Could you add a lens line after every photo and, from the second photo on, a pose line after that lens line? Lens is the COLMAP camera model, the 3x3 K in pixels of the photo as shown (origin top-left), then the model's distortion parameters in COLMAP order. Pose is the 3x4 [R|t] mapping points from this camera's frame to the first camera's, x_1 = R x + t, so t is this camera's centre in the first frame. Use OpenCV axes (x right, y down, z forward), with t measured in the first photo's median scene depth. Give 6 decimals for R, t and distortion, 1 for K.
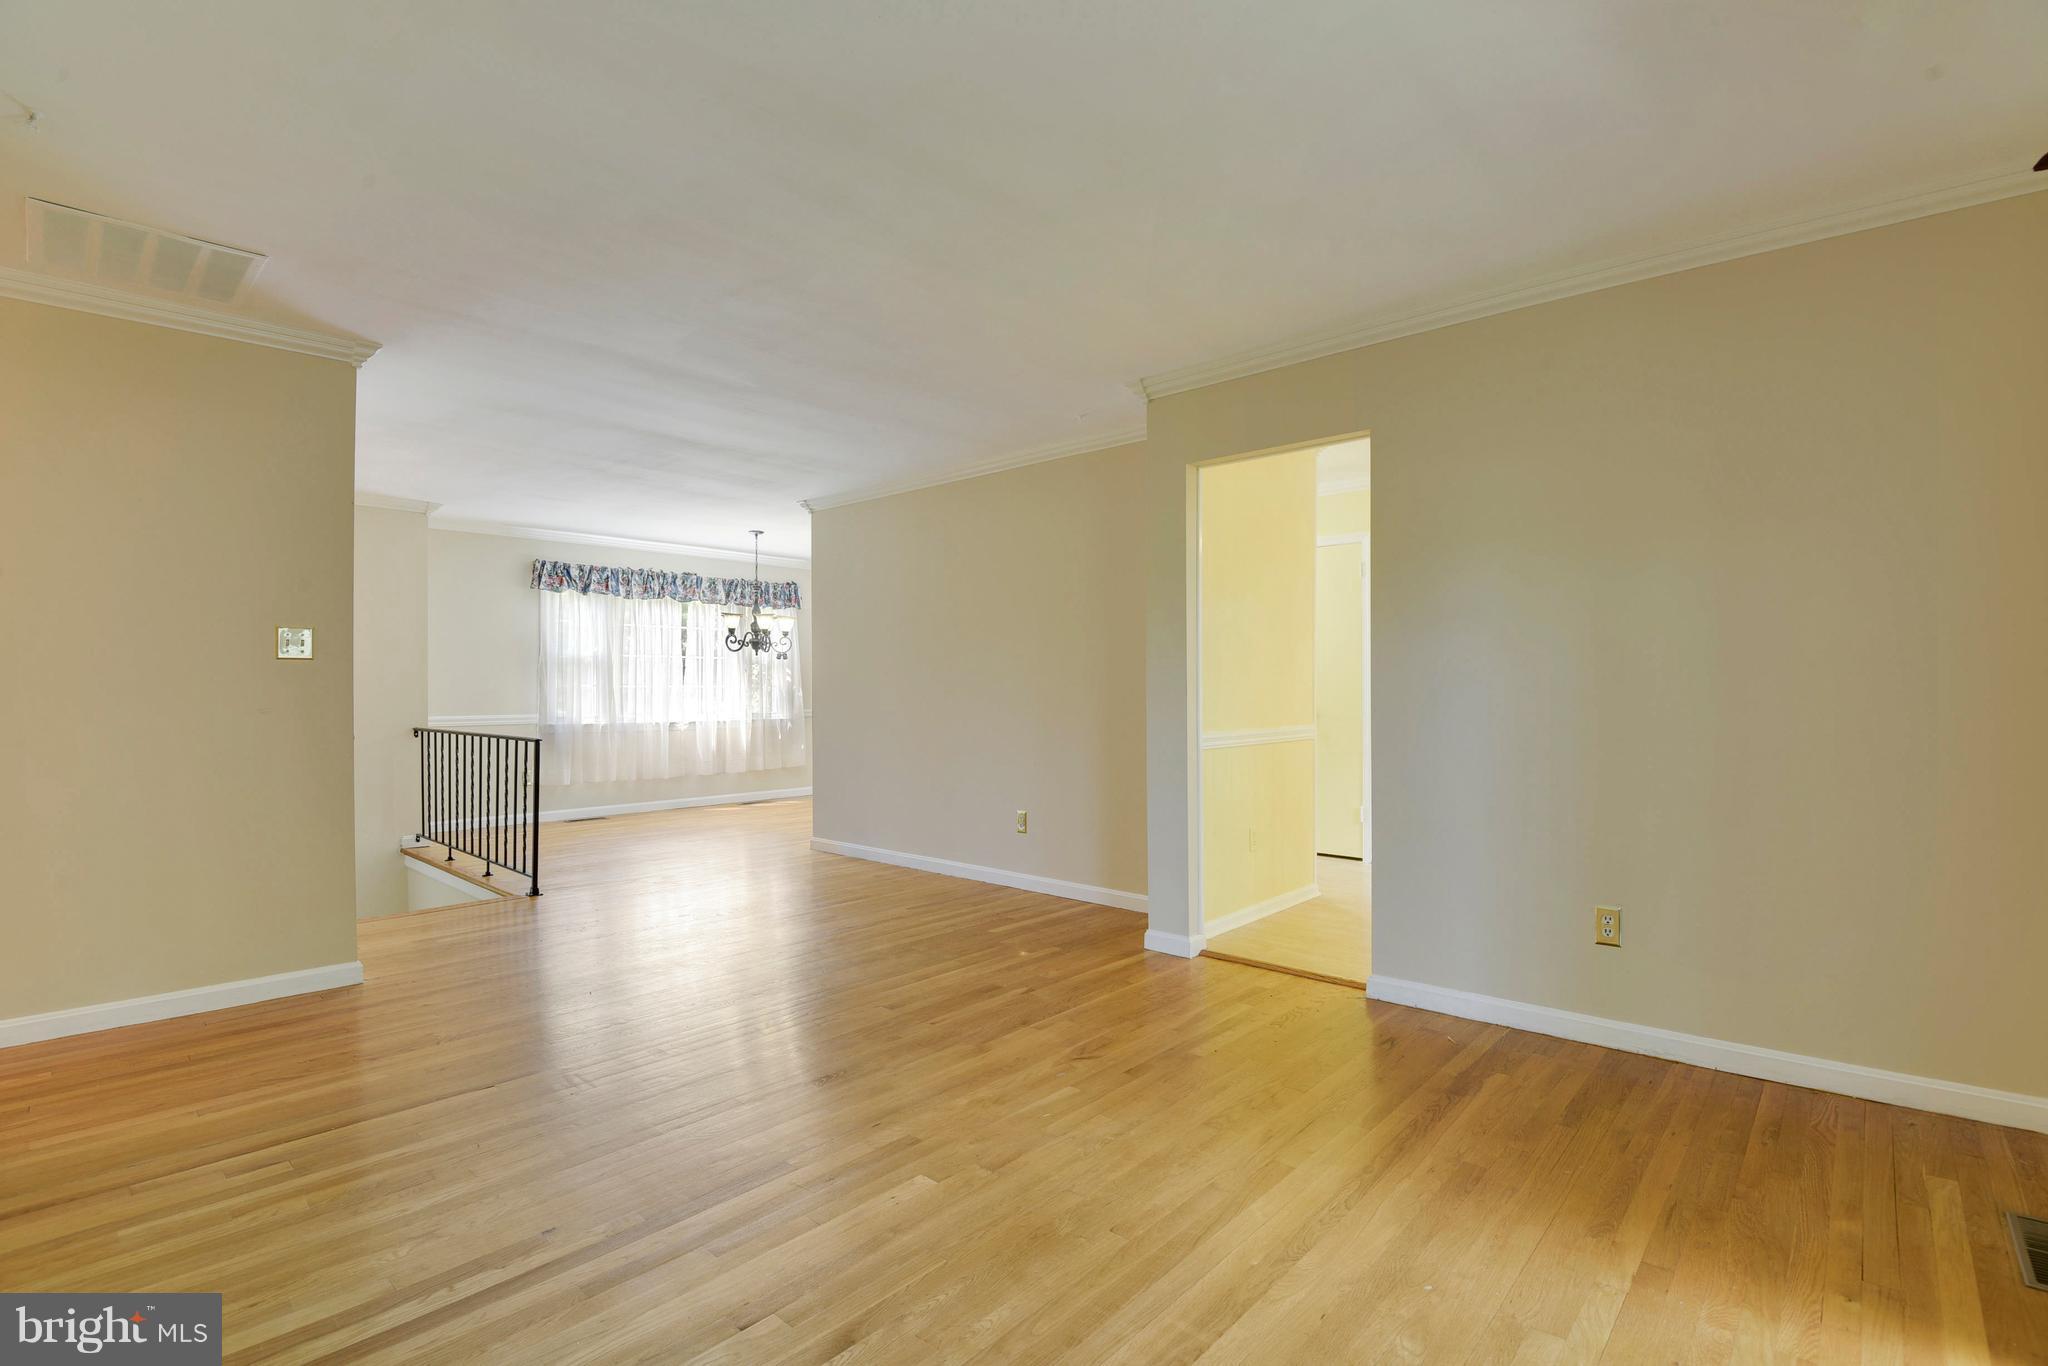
lens RADIAL K [[937.4, 0, 1024.0], [0, 937.4, 683.0], [0, 0, 1]] dist [0.004024, -0.000025]
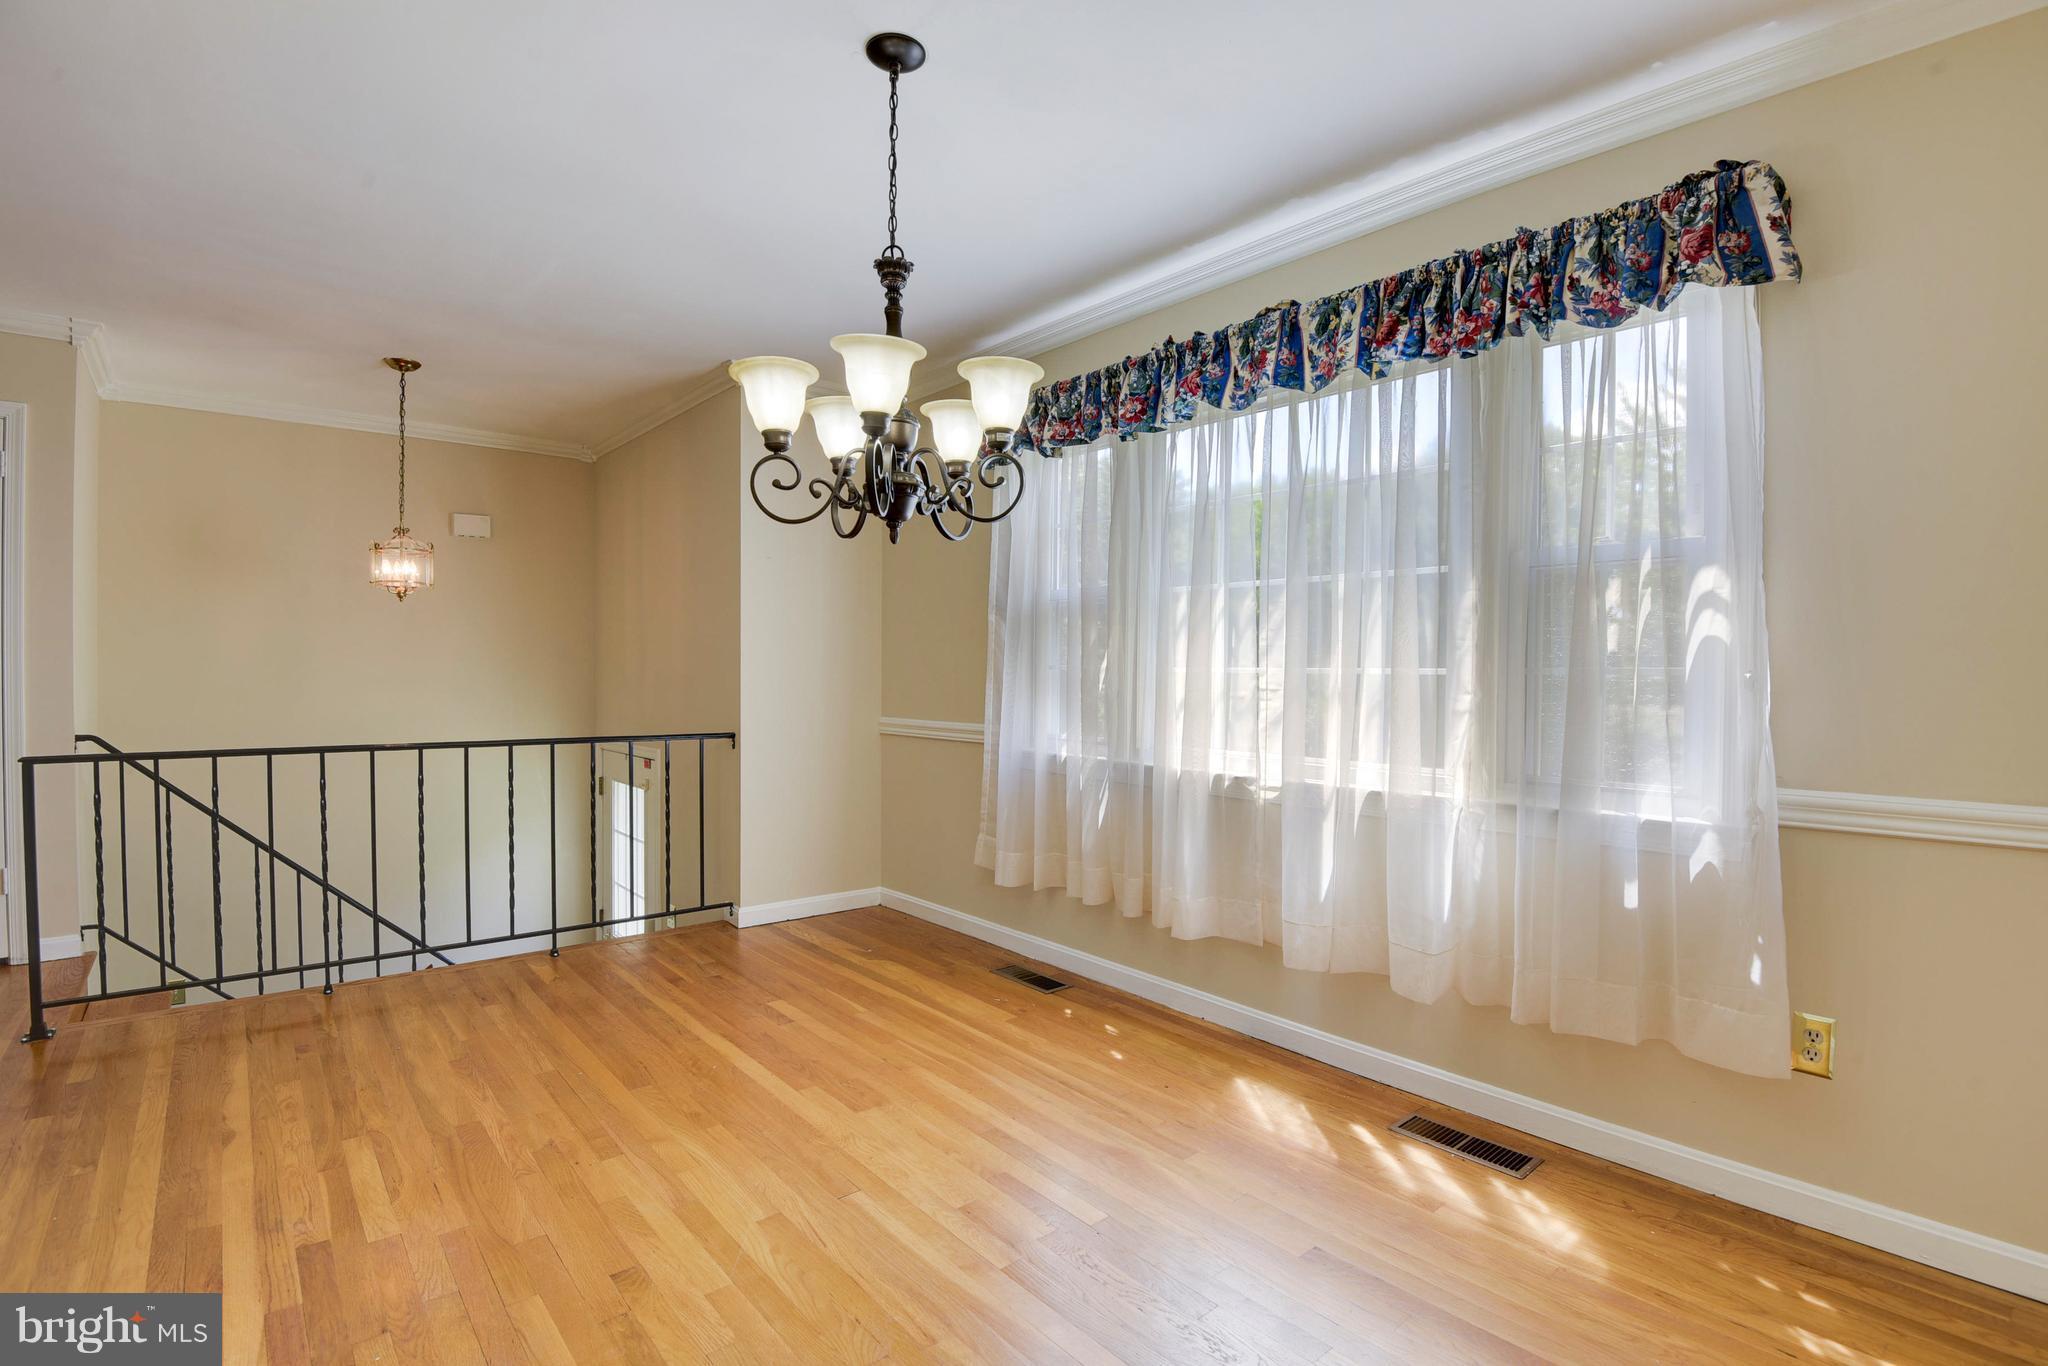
lens RADIAL K [[960.1, 0, 1035.3], [0, 960.1, 685.9], [0, 0, 1]] dist [-0.001545, -0.028447]
pose [[-0.128362, 0.014445, -0.991622, -0.026758], [0.004078, 0.999893, 0.014038, 0.004945], [0.991719, -0.002242, -0.128407, 1.002616]]
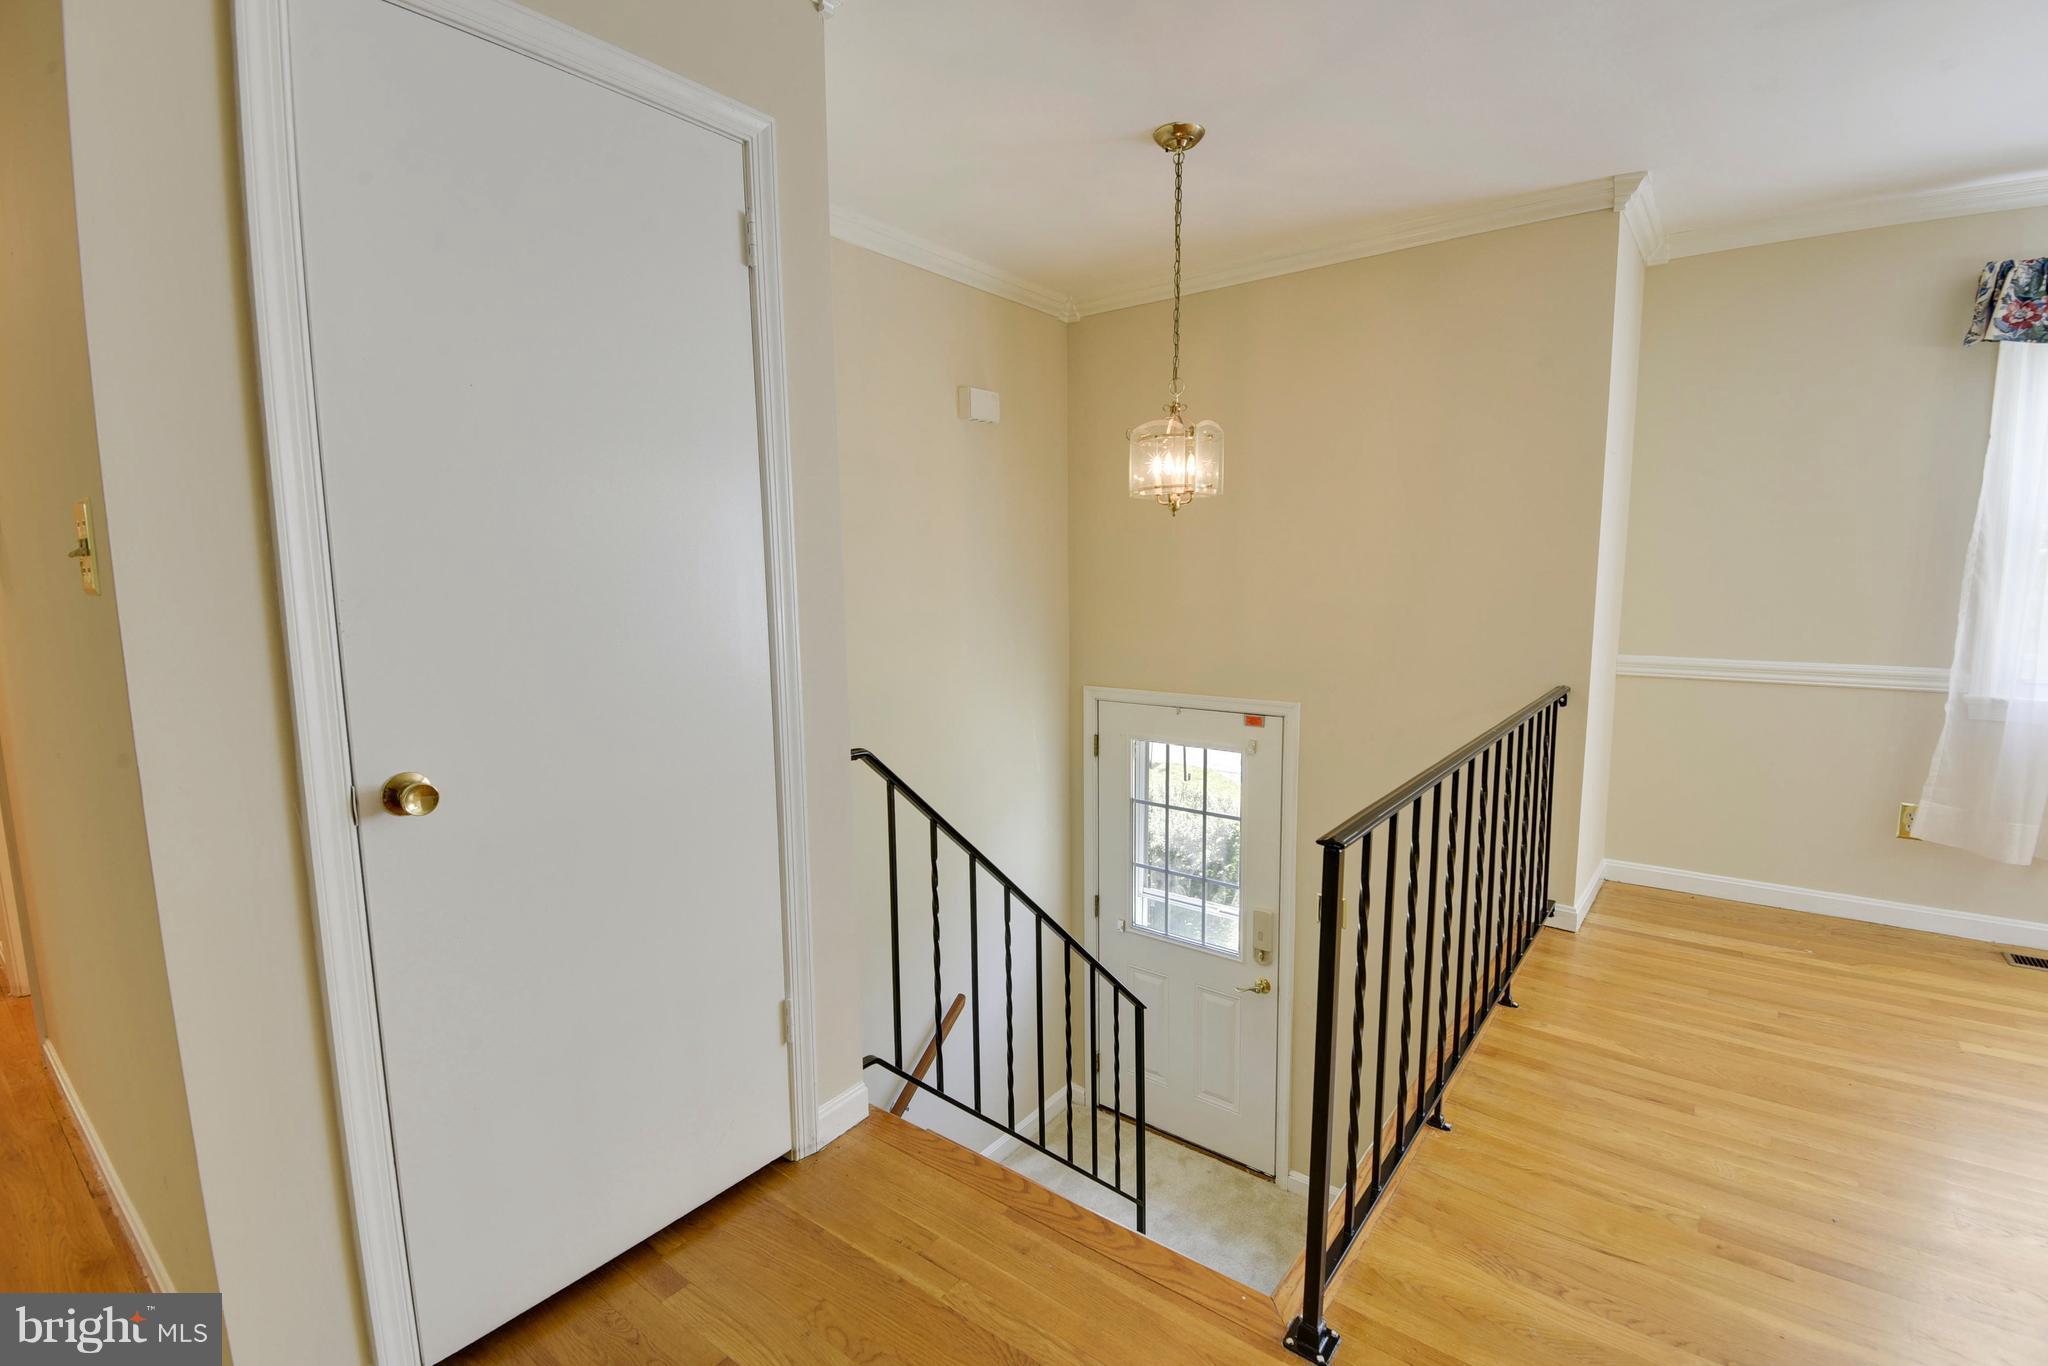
lens RADIAL K [[941.4, 0, 1024.0], [0, 941.4, 683.0], [0, 0, 1]] dist [0.000362, -0.015474]
pose [[0.091132, 0.122261, -0.988305, -0.155552], [0.006821, 0.992335, 0.123389, -0.011002], [0.995815, -0.017986, 0.089599, 0.532107]]
